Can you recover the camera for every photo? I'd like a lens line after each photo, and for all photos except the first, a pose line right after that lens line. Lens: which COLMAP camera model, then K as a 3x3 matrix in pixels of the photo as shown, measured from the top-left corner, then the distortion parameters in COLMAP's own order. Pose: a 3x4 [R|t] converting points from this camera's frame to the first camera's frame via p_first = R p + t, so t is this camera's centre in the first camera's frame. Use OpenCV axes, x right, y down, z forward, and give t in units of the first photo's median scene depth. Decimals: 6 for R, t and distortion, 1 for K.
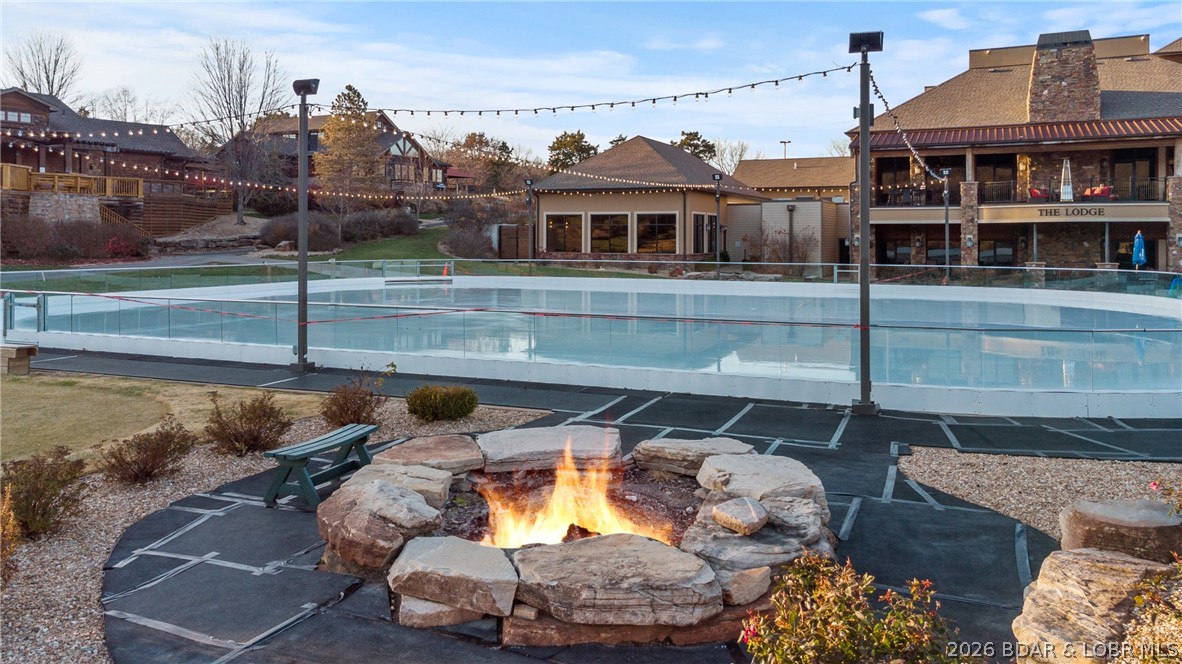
lens RADIAL K [[818.1, 0, 589.8], [0, 818.1, 235.9], [0, 0, 1]] dist [0.006339, 0.003501]
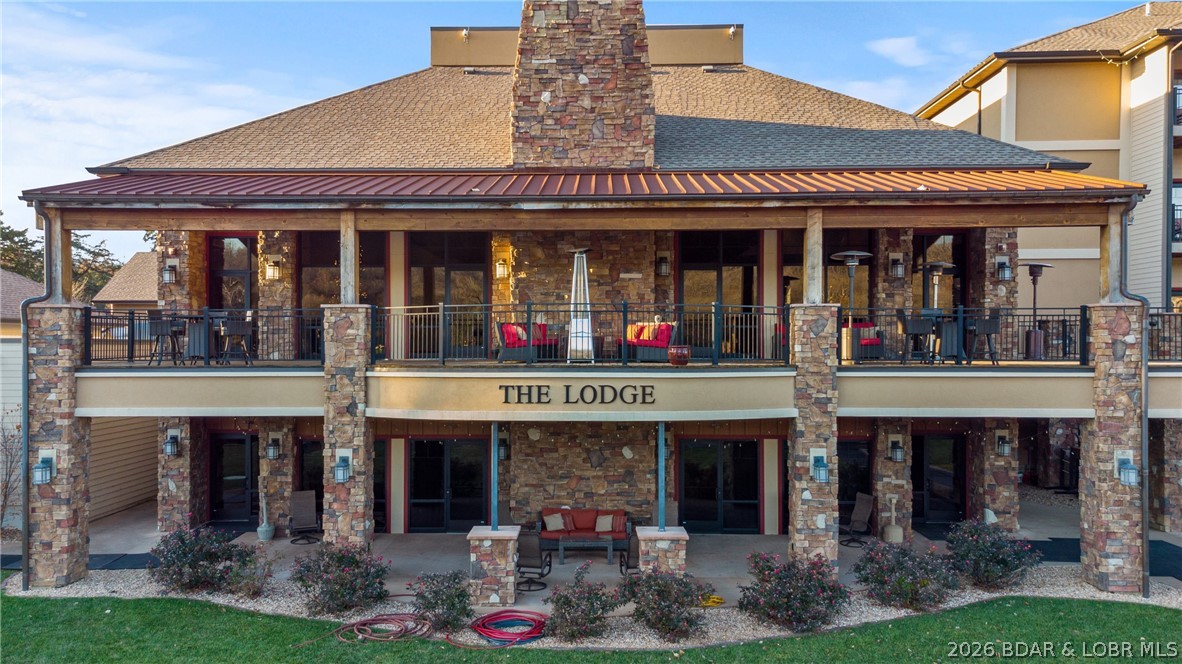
lens RADIAL K [[770.2, 0, 591.0], [0, 770.2, 332.0], [0, 0, 1]] dist [0.000244, 0.000558]
pose [[0.909271, 0.004439, 0.416182, 0.419346], [-0.000903, 0.999962, -0.008693, -0.050342], [-0.416205, 0.007528, 0.909240, 0.639595]]
